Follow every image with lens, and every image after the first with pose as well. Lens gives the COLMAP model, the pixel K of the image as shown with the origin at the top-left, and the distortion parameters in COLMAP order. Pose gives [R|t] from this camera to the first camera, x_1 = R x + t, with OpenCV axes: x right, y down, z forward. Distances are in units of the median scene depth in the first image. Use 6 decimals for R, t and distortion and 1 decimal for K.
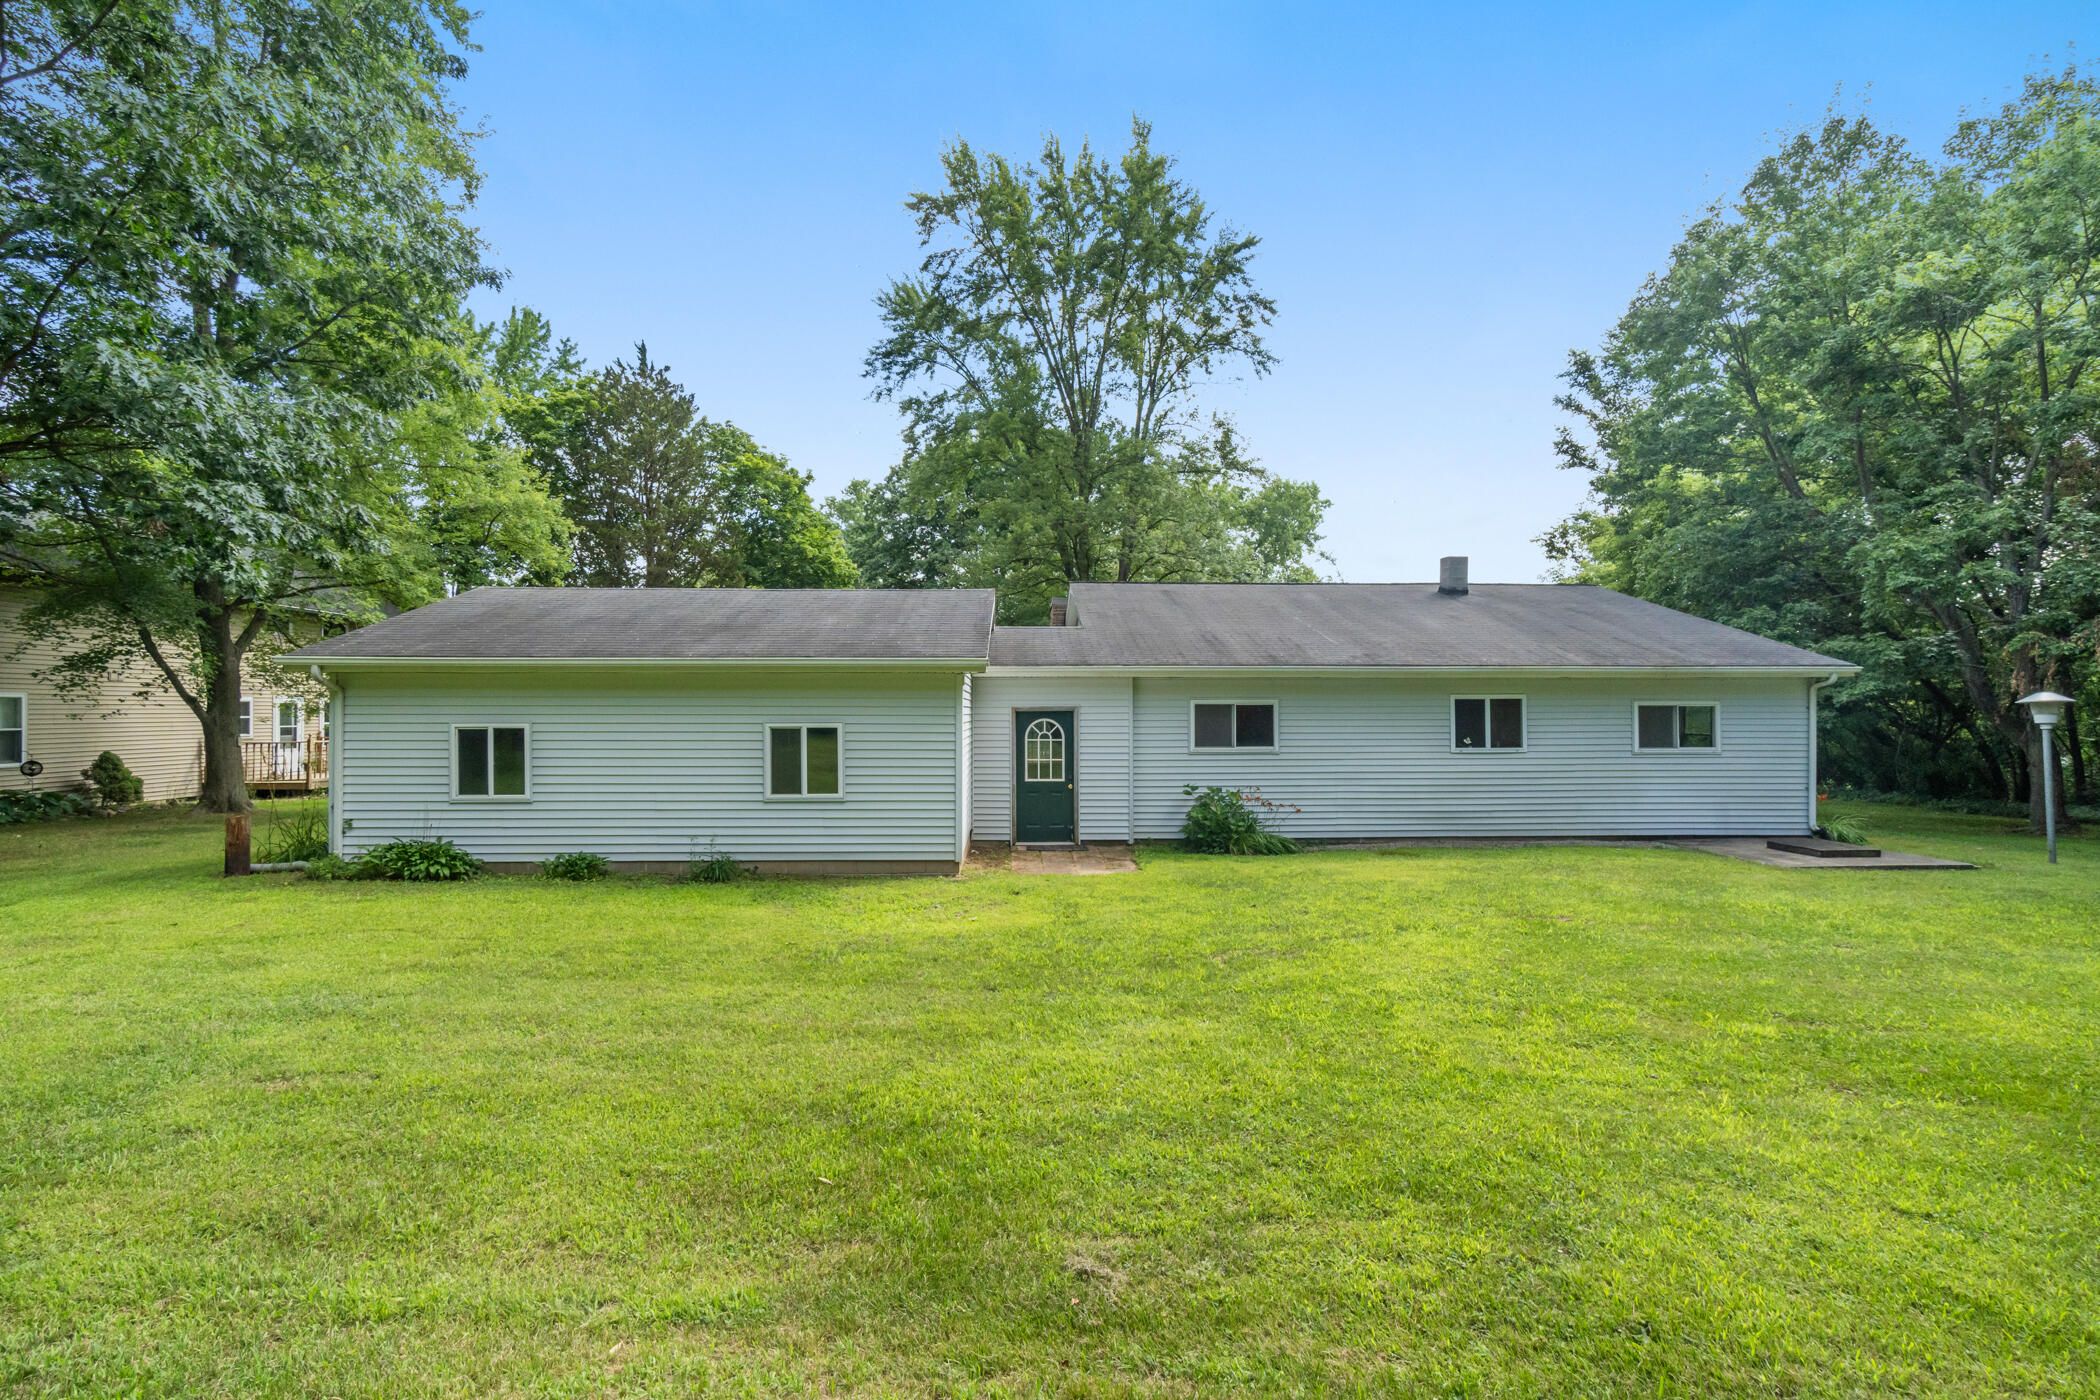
lens RADIAL K [[936.4, 0, 1049.8], [0, 936.4, 693.8], [0, 0, 1]] dist [-0.013635, 0.000001]
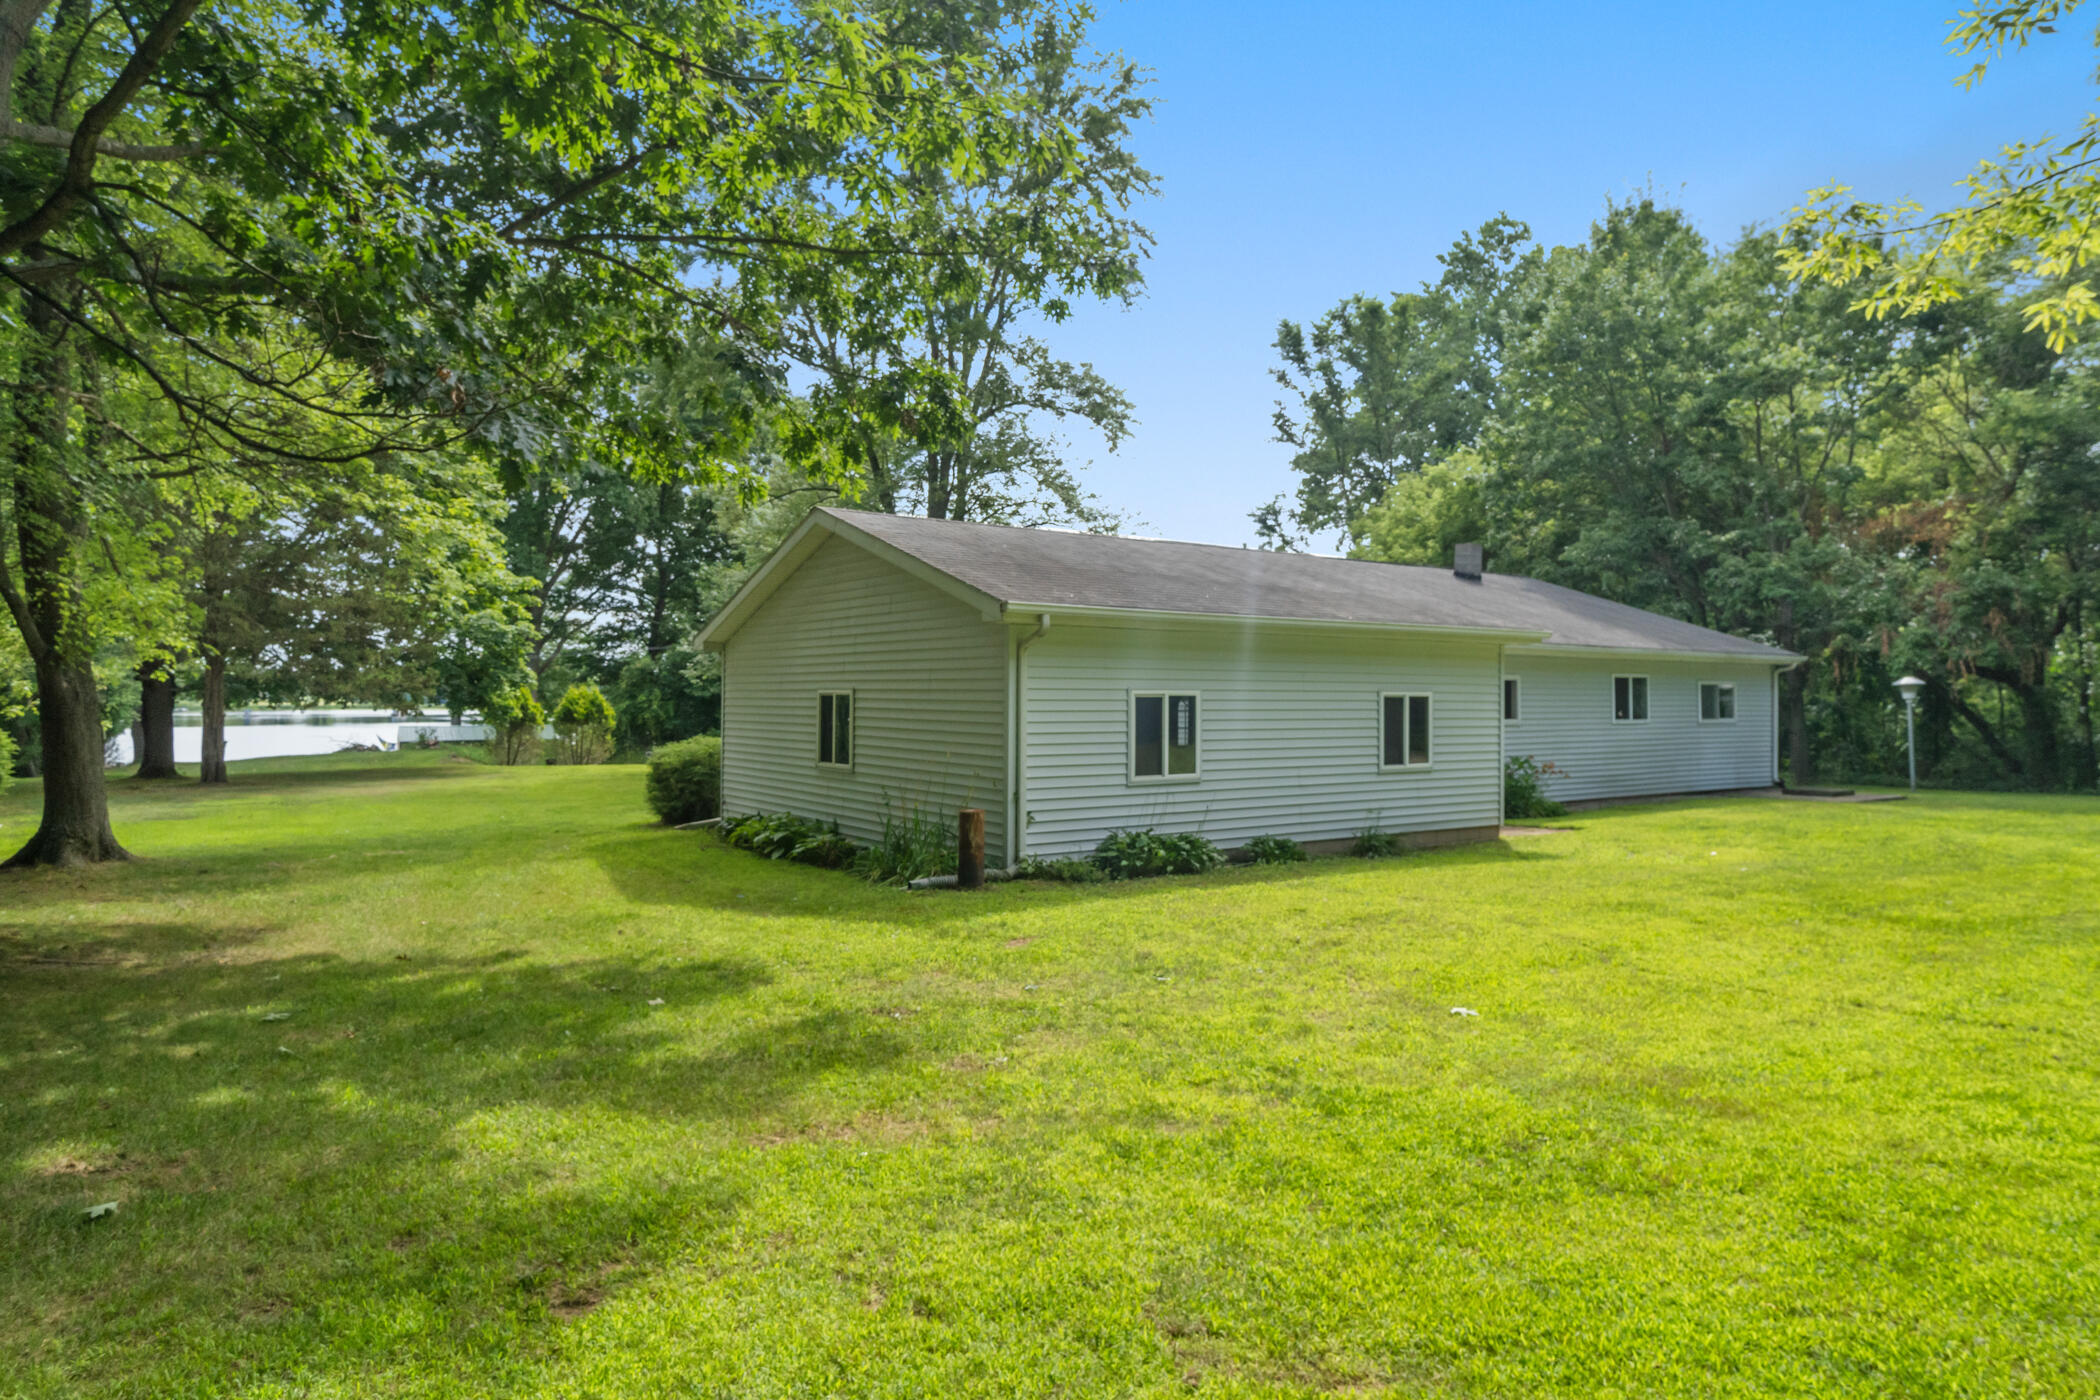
lens RADIAL K [[1228.8, 0, 1049.2], [0, 1228.8, 696.5], [0, 0, 1]] dist [-0.003963, -0.000276]
pose [[0.834985, 0.006197, 0.550239, -1.285773], [-0.022224, 0.999500, 0.022469, 0.014689], [-0.549824, -0.030990, 0.834705, 0.130016]]
